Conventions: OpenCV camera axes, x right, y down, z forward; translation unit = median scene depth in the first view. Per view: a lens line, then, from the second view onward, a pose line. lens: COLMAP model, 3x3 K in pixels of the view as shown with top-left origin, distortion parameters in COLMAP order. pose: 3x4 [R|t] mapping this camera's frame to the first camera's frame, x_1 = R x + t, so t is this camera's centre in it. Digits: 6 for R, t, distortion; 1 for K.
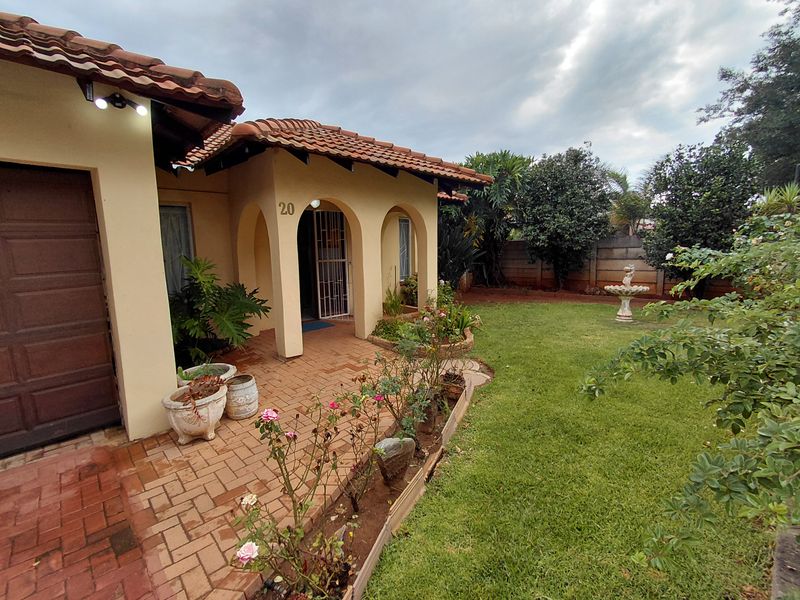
lens RADIAL K [[368.2, 0, 399.4], [0, 368.2, 296.6], [0, 0, 1]] dist [0.012718, 0.000120]
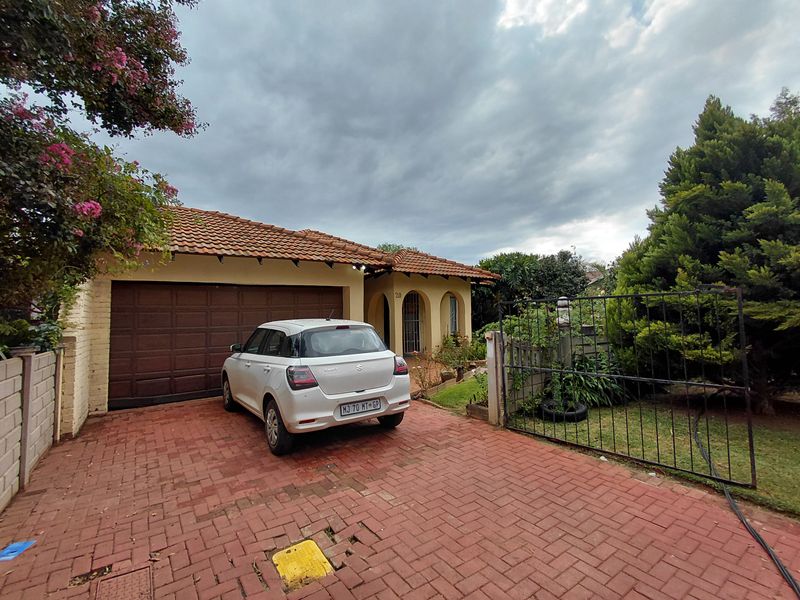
lens RADIAL K [[368.2, 0, 399.4], [0, 368.2, 296.6], [0, 0, 1]] dist [0.012718, 0.000120]
pose [[0.990425, -0.006670, -0.137889, 0.003568], [-0.018665, 0.983190, -0.181627, 0.124858], [0.136783, 0.182462, 0.973652, -0.841277]]
